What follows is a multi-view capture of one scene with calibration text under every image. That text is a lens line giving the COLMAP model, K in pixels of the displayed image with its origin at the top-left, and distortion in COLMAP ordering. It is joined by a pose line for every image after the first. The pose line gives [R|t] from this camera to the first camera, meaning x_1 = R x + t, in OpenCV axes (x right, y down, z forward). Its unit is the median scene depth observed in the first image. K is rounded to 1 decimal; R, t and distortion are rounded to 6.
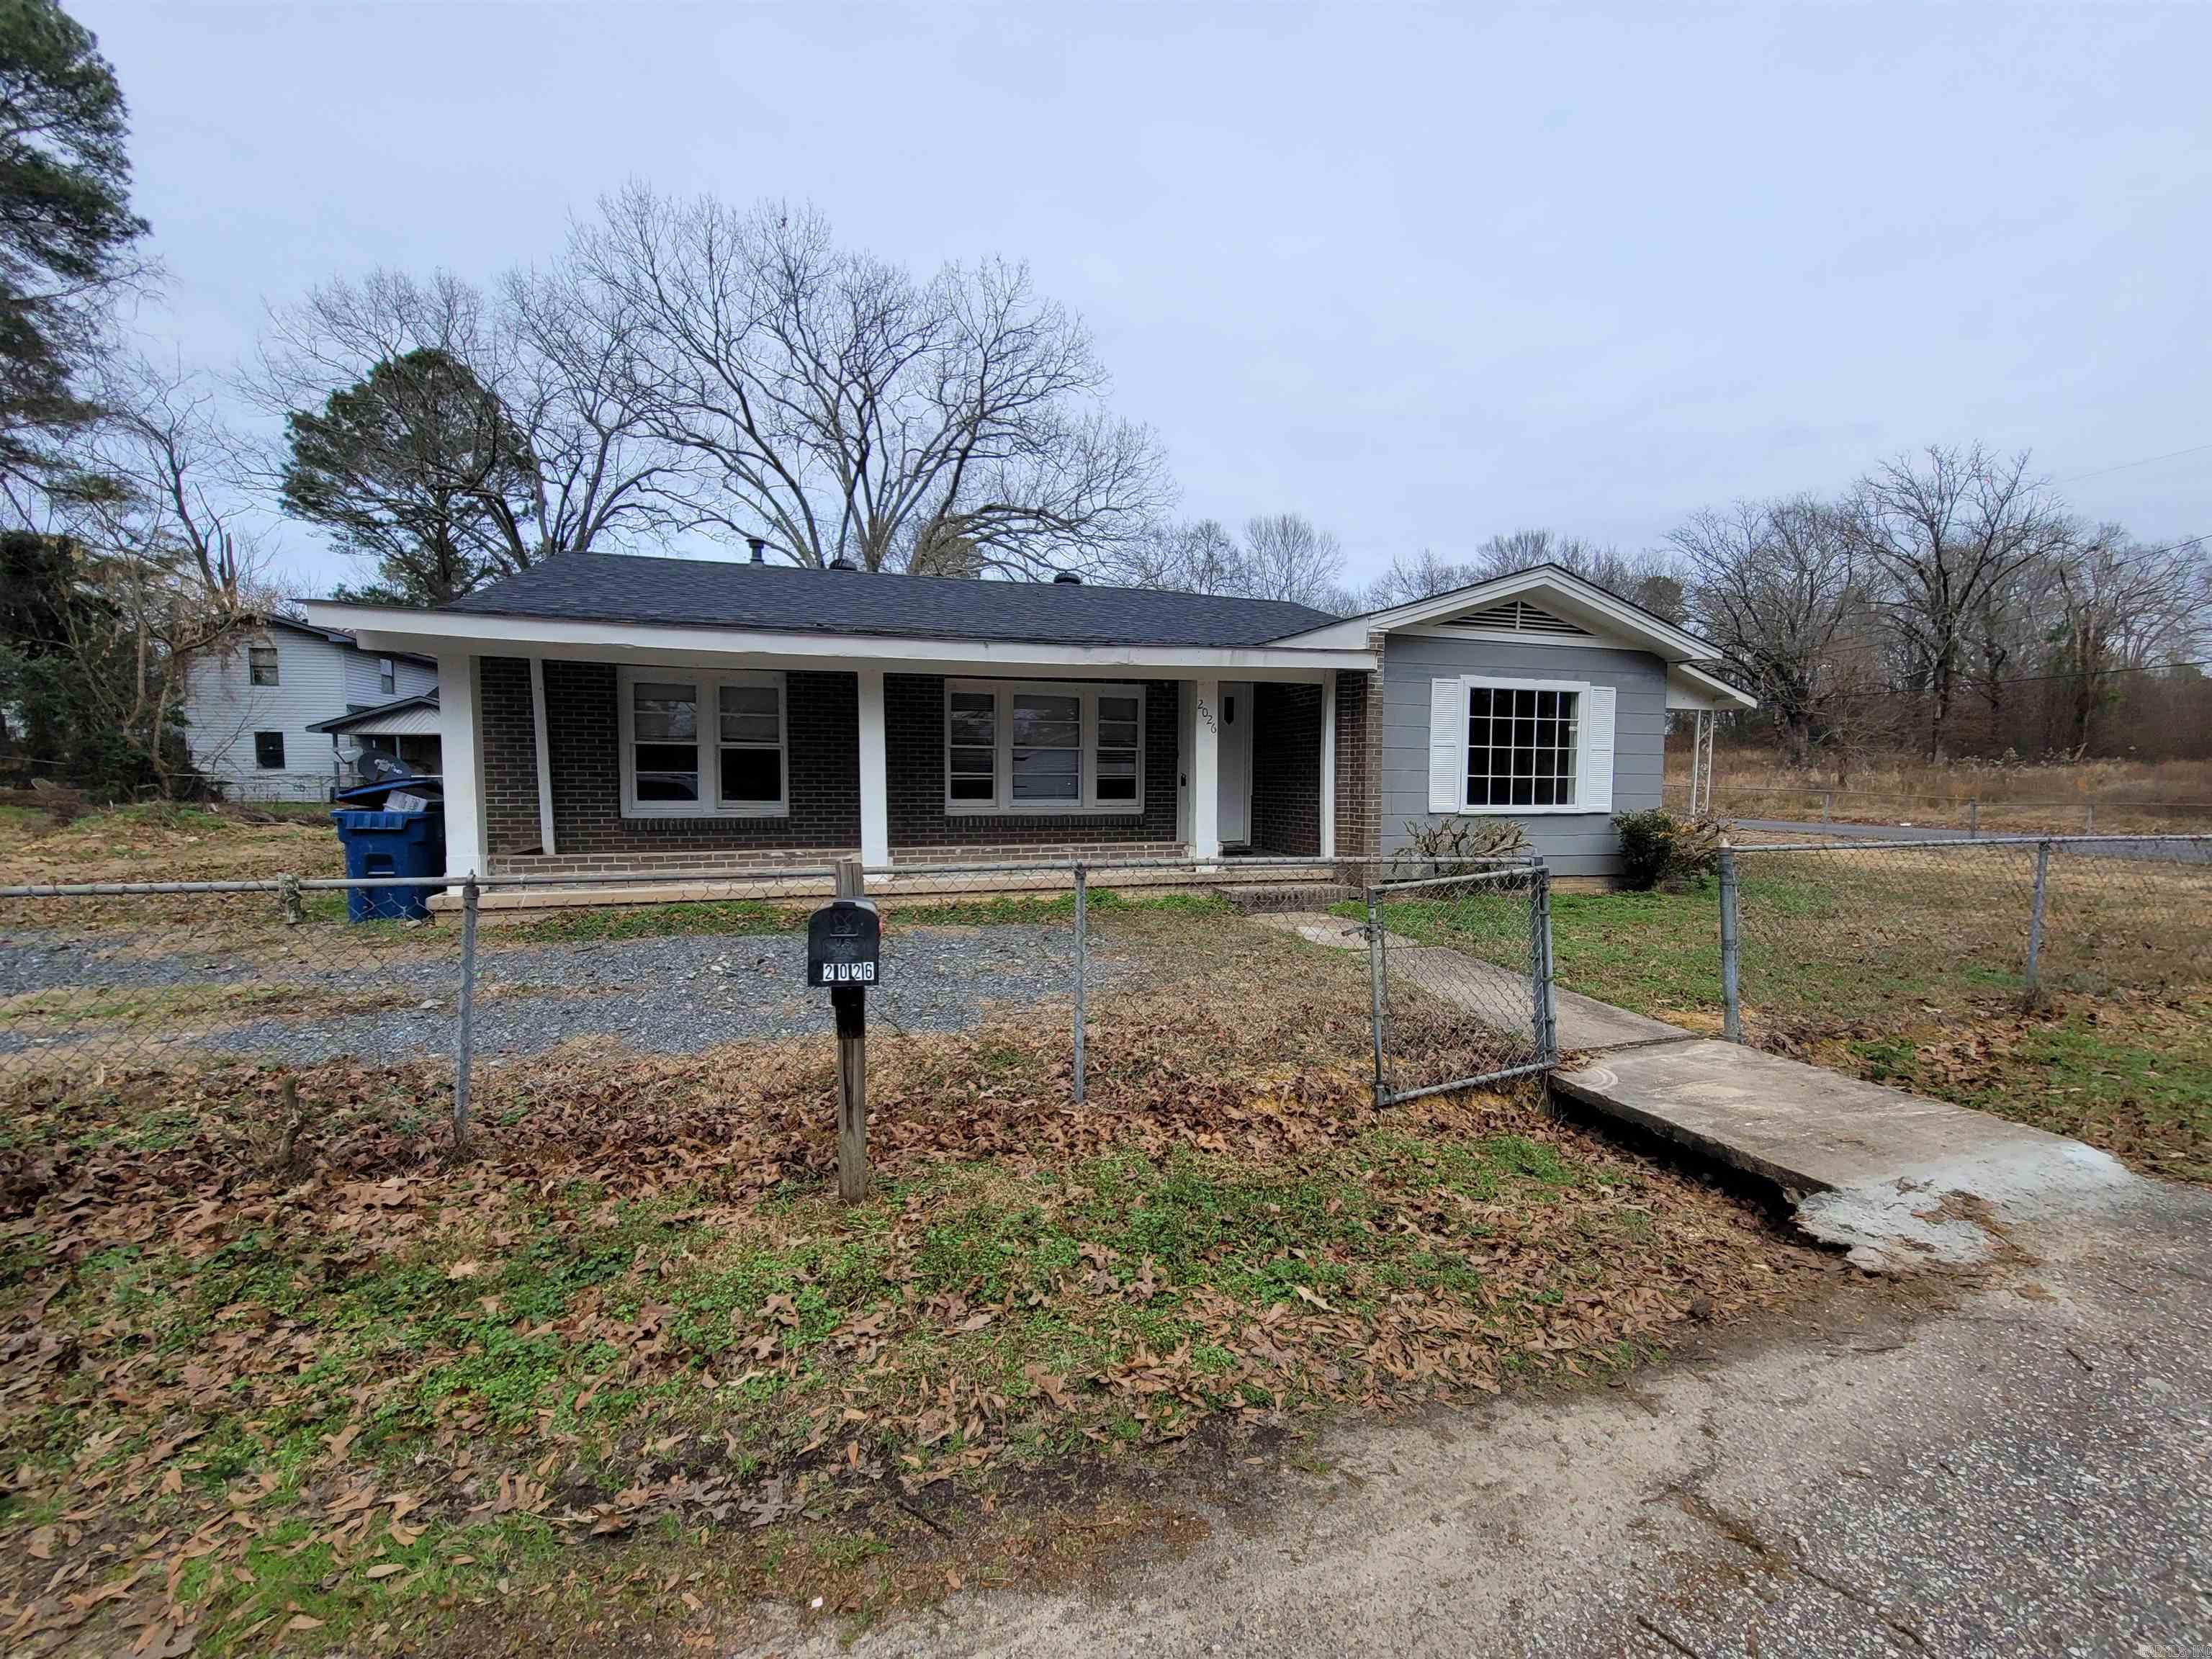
lens RADIAL K [[909.0, 0, 1121.0], [0, 909.0, 840.1], [0, 0, 1]] dist [-0.000336, -0.001421]
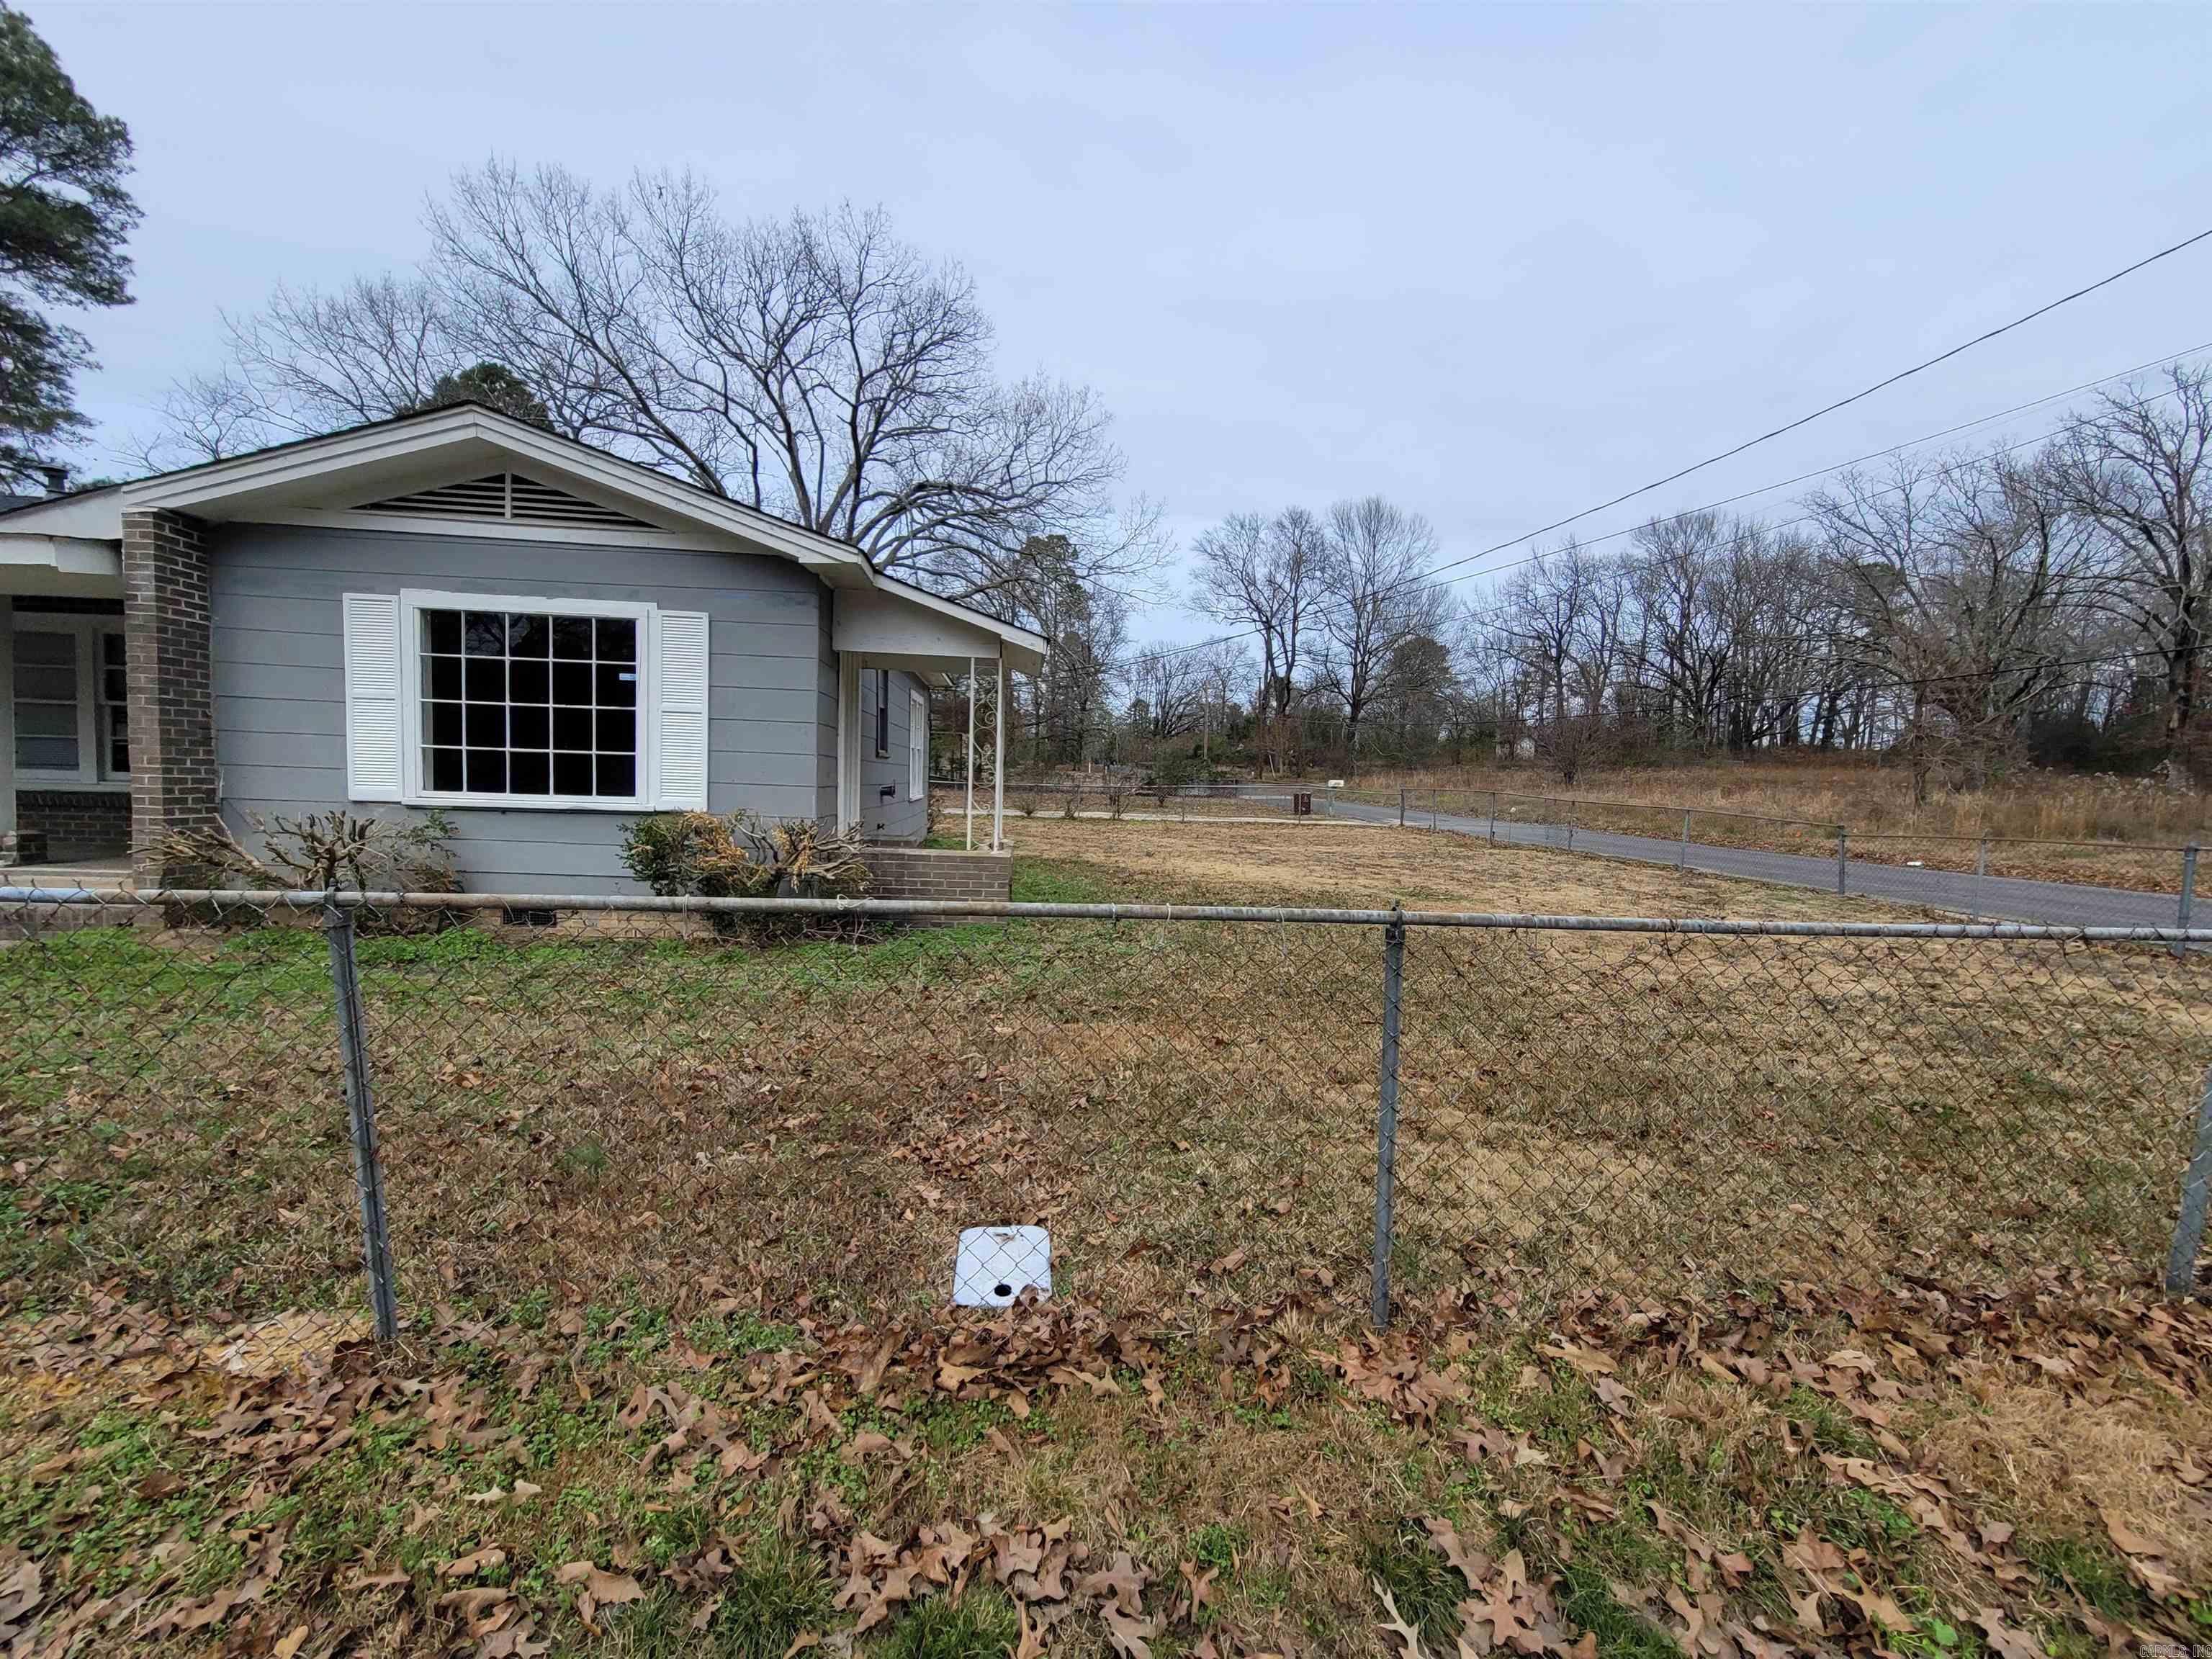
lens RADIAL K [[909.0, 0, 1121.0], [0, 909.0, 840.1], [0, 0, 1]] dist [-0.000336, -0.001421]
pose [[0.978658, 0.040668, -0.201430, 0.966812], [-0.041847, 0.999123, -0.001592, -0.022857], [0.201189, 0.009988, 0.979502, 0.452949]]
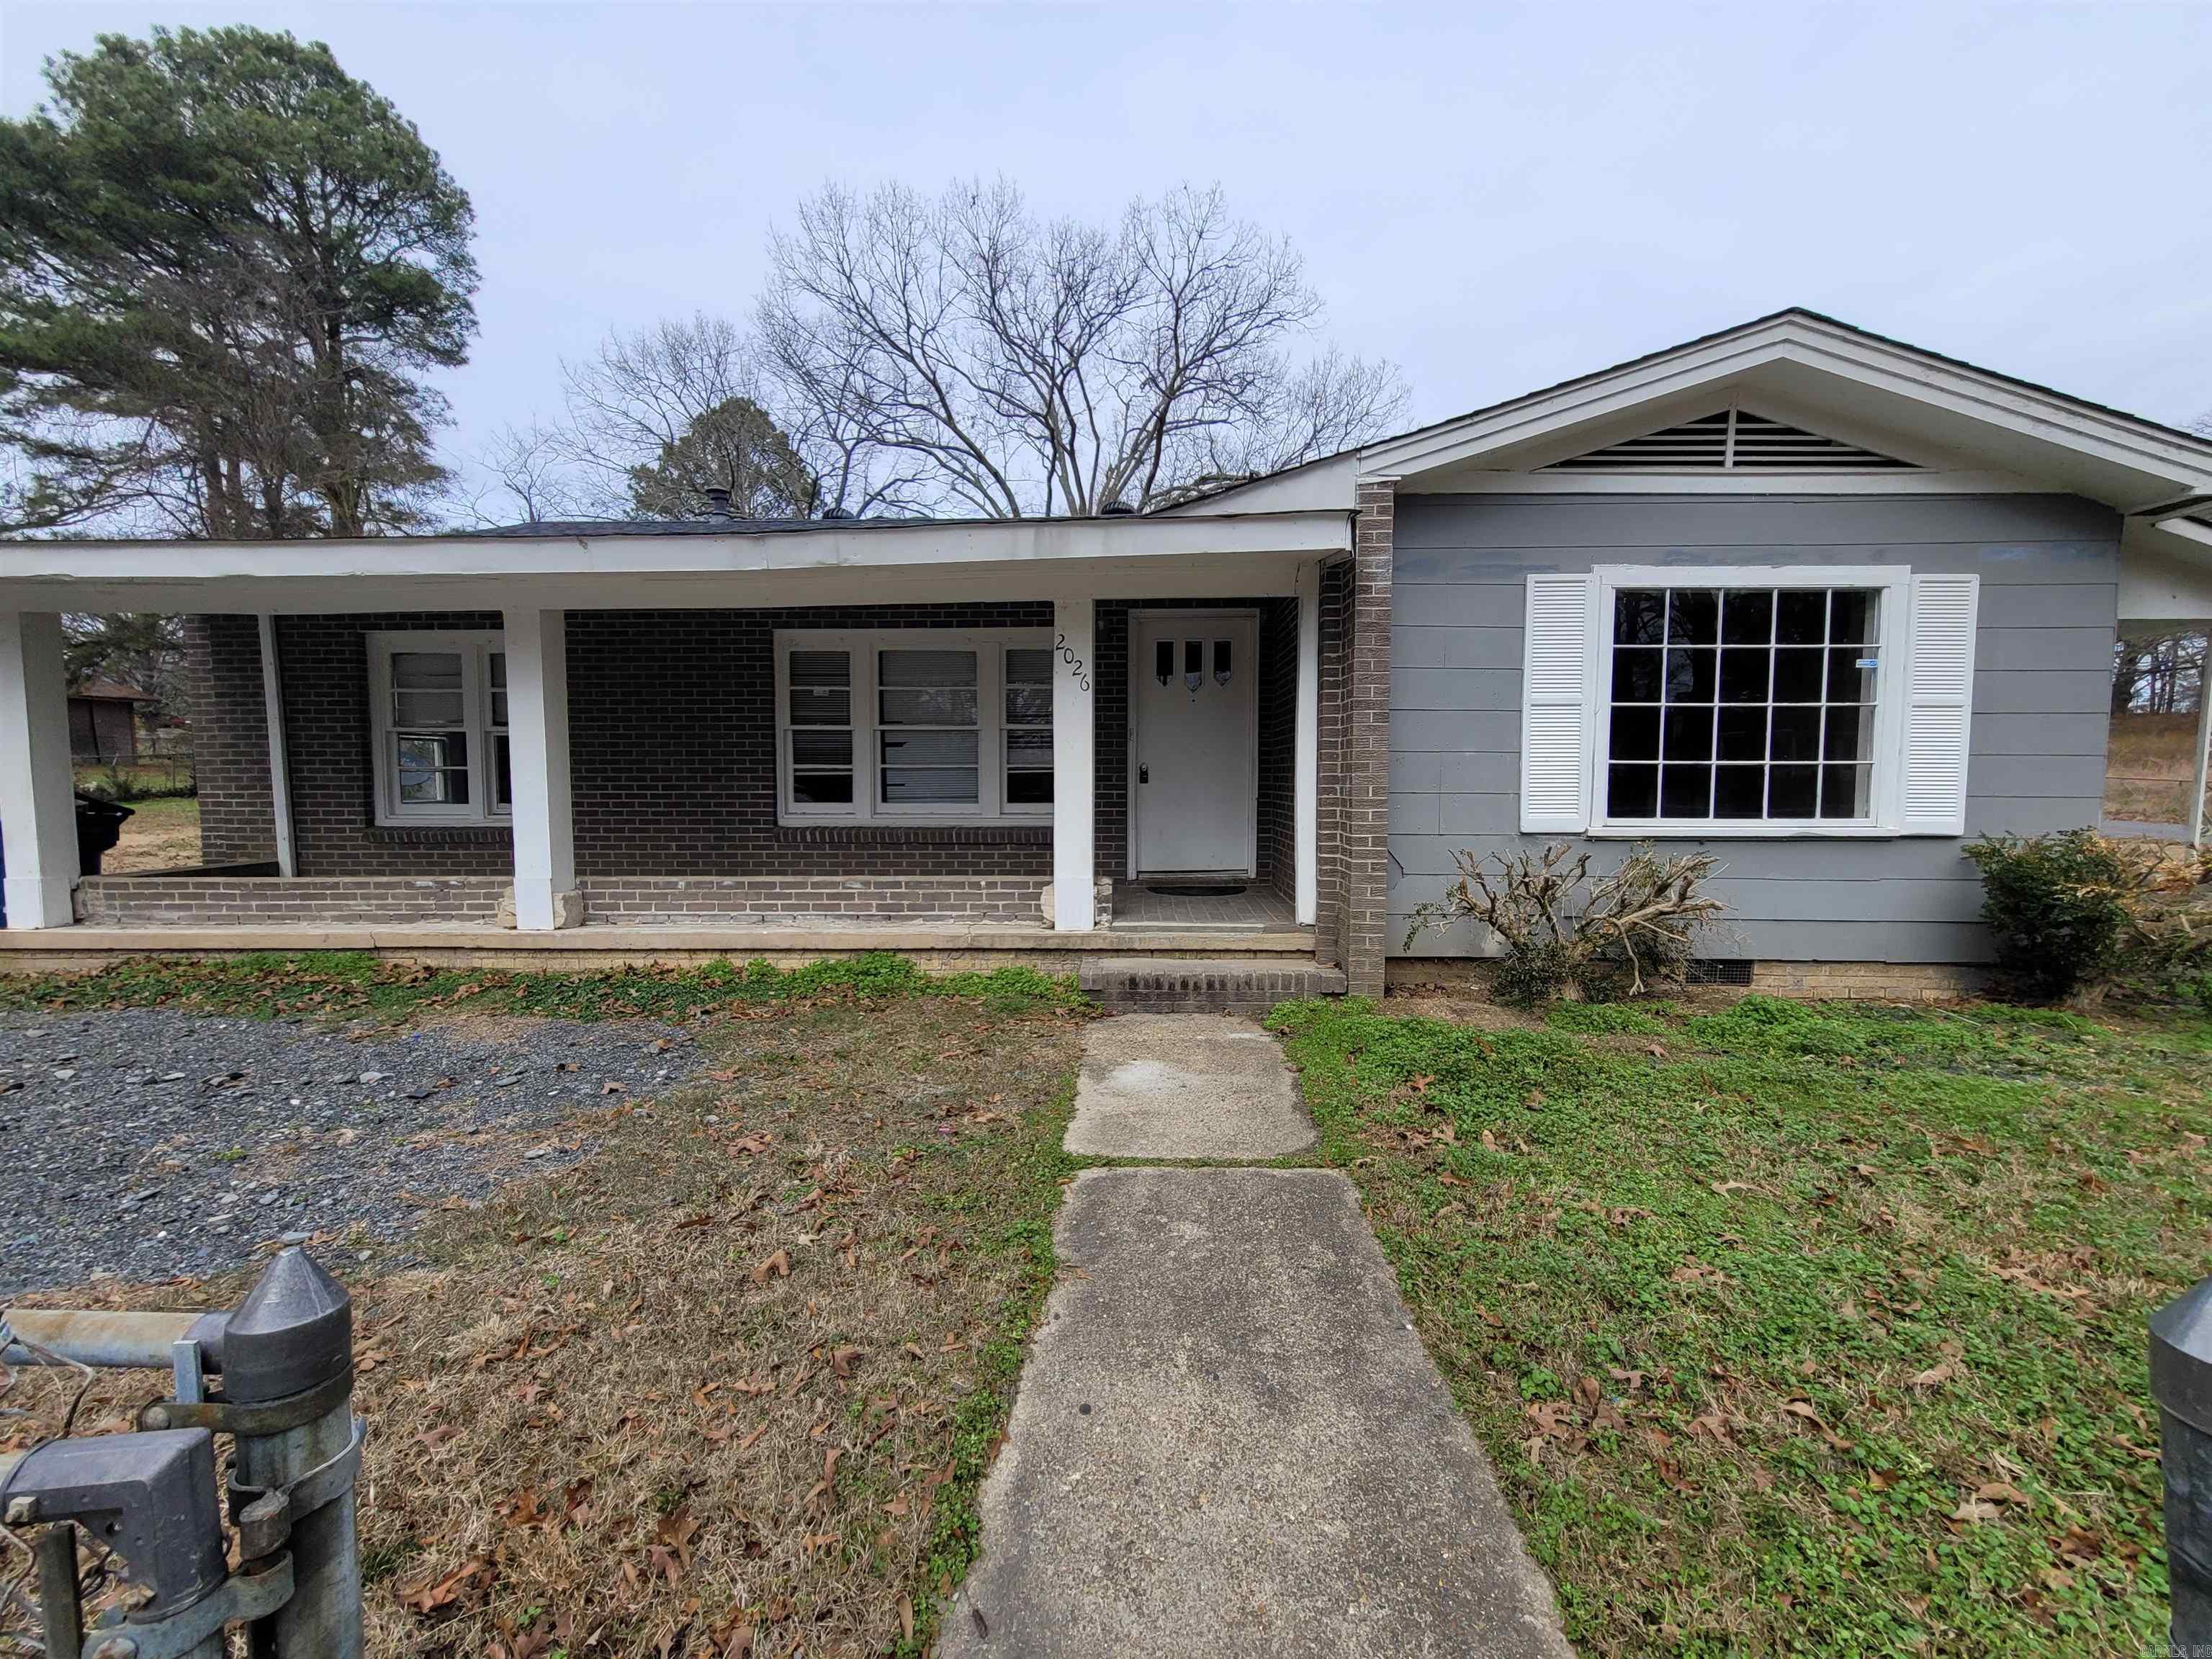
lens RADIAL K [[909.0, 0, 1121.0], [0, 909.0, 840.1], [0, 0, 1]] dist [-0.000336, -0.001421]
pose [[0.946690, 0.016771, -0.321710, 0.276659], [-0.016667, 0.999856, 0.003078, -0.022514], [0.321715, 0.002448, 0.946833, 0.409373]]
